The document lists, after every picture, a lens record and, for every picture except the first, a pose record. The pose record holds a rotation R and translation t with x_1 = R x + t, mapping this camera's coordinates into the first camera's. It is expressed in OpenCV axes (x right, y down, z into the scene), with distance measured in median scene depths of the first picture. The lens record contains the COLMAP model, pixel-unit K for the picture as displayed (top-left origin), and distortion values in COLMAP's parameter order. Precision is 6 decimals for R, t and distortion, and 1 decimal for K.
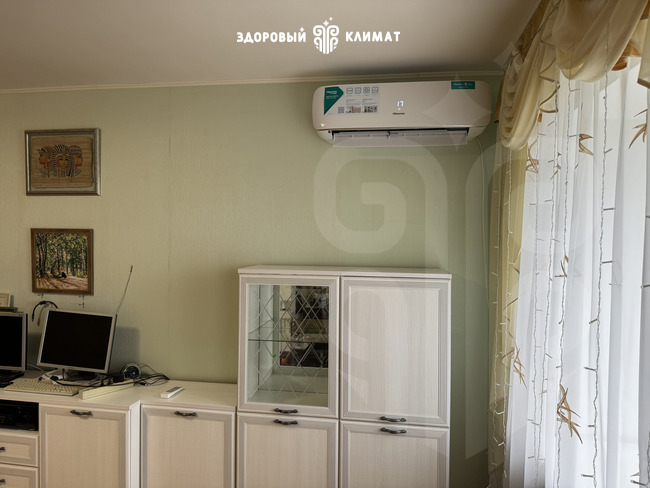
lens RADIAL K [[456.2, 0, 325.0], [0, 456.2, 248.3], [0, 0, 1]] dist [0.114558, -0.196241]
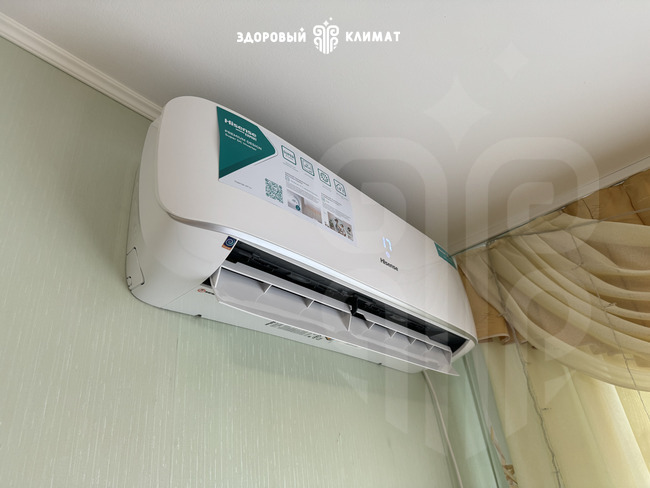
lens RADIAL K [[456.2, 0, 325.0], [0, 456.2, 248.3], [0, 0, 1]] dist [0.114558, -0.196241]
pose [[0.523457, 0.360181, 0.772180, -0.156865], [0.127824, 0.862808, -0.489105, -0.127811], [-0.842410, 0.354729, 0.405602, 0.879765]]
